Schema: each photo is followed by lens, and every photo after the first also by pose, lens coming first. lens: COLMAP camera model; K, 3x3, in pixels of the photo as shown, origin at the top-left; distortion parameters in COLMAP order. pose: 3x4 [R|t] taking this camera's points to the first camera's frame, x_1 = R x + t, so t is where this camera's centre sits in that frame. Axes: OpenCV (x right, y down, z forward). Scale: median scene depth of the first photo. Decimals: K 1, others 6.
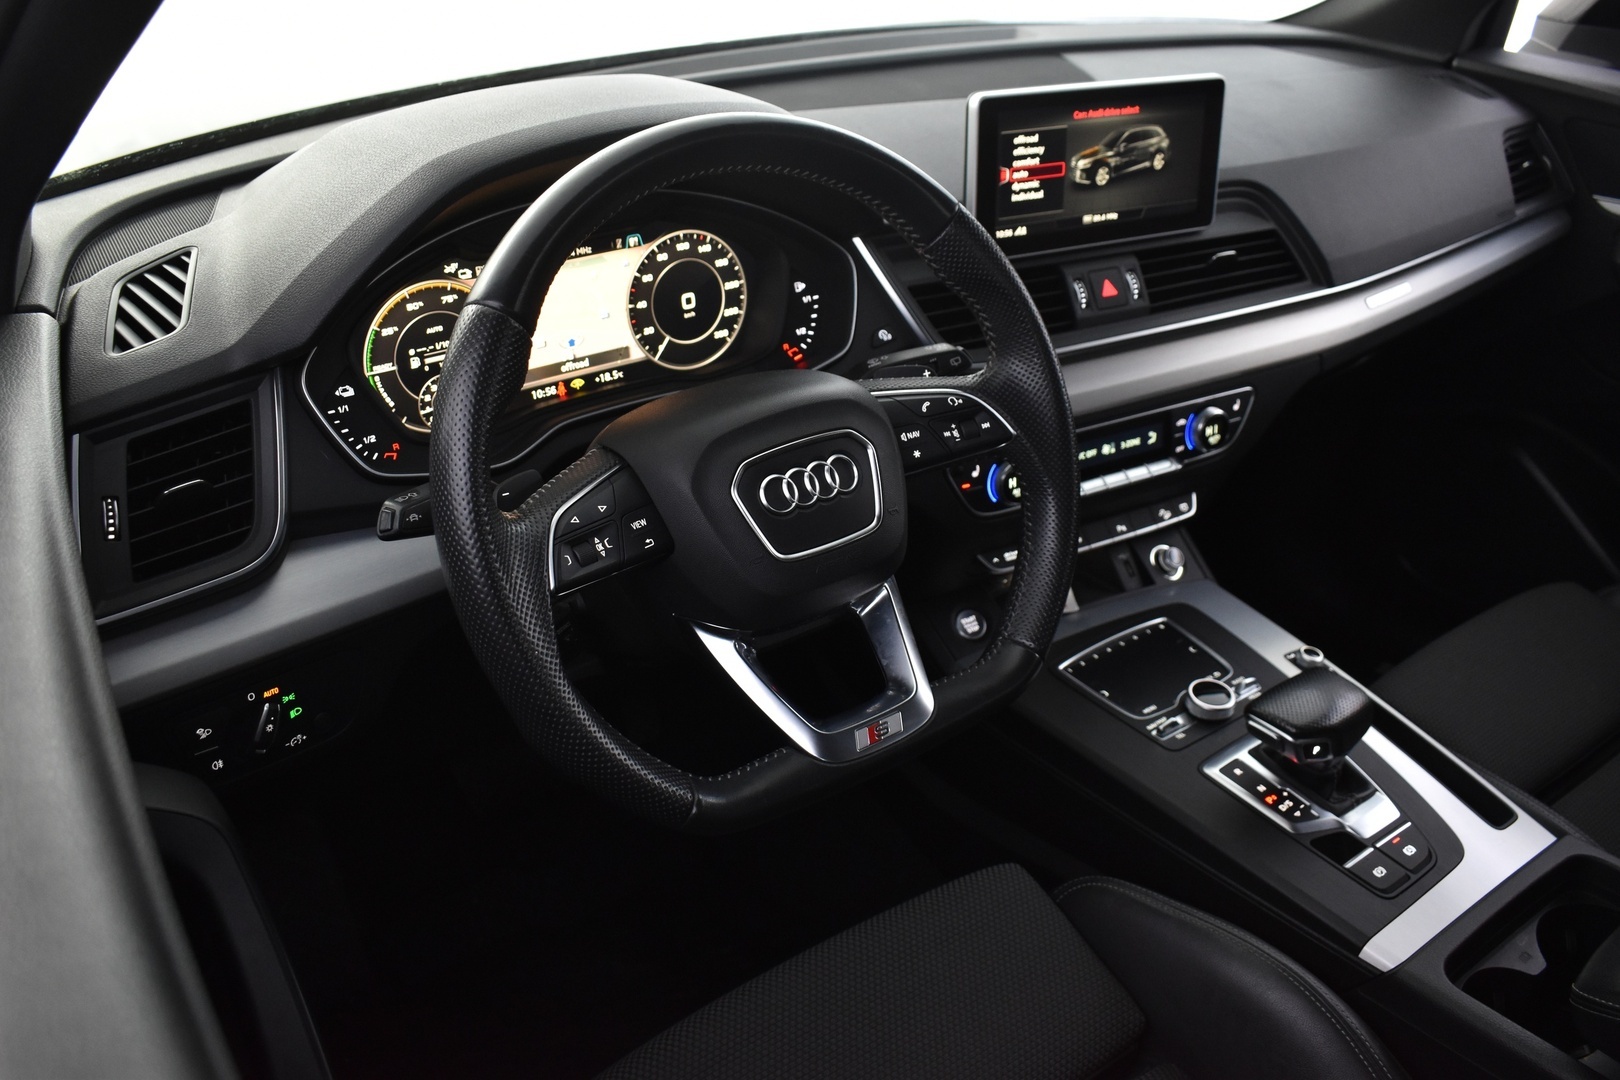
lens RADIAL K [[1450.7, 0, 810.0], [0, 1450.7, 540.0], [0, 0, 1]] dist [-0.076953, 0.000510]
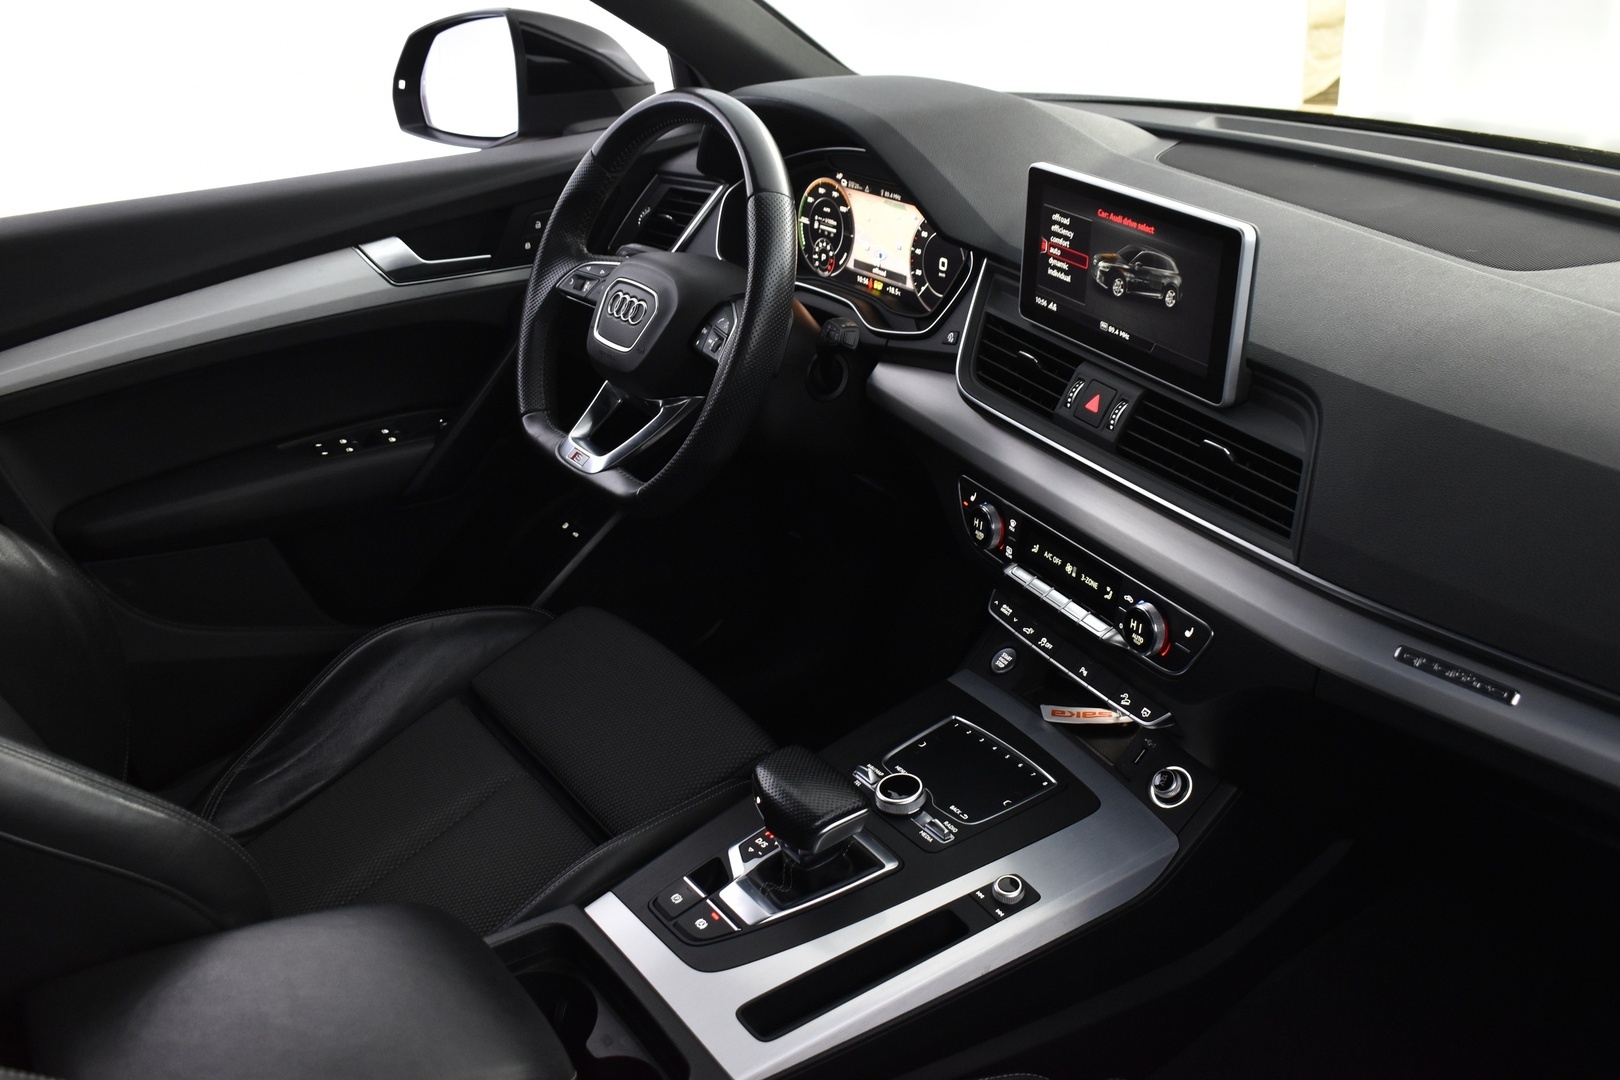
lens RADIAL K [[1554.5, 0, 810.0], [0, 1554.5, 540.0], [0, 0, 1]] dist [-0.014385, -0.001623]
pose [[-0.063522, 0.415707, -0.907278, 1.210131], [-0.425483, 0.811067, 0.401414, -0.442910], [0.902734, 0.411530, 0.125355, 0.764330]]
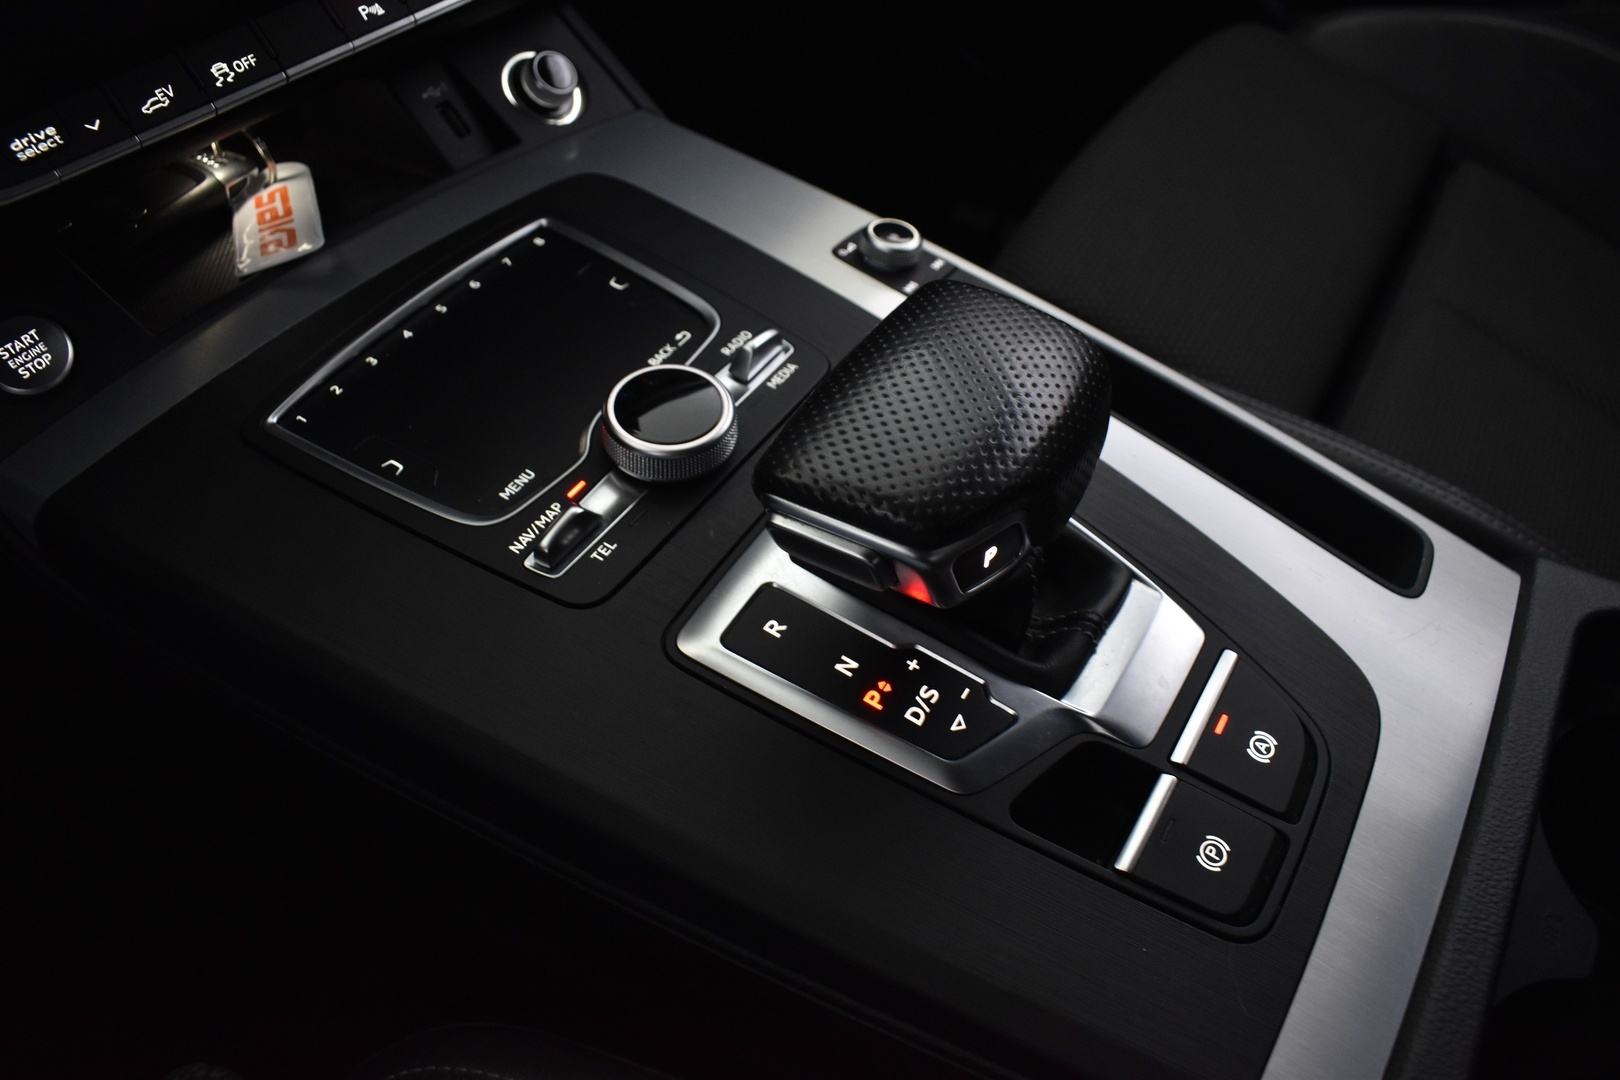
lens RADIAL K [[1266.2, 0, 781.0], [0, 1266.2, 549.7], [0, 0, 1]] dist [-0.089308, -0.000574]
pose [[0.937881, -0.263795, 0.225367, 0.229644], [0.181891, 0.926972, 0.328082, 0.040938], [-0.295456, -0.266710, 0.917372, 0.705568]]
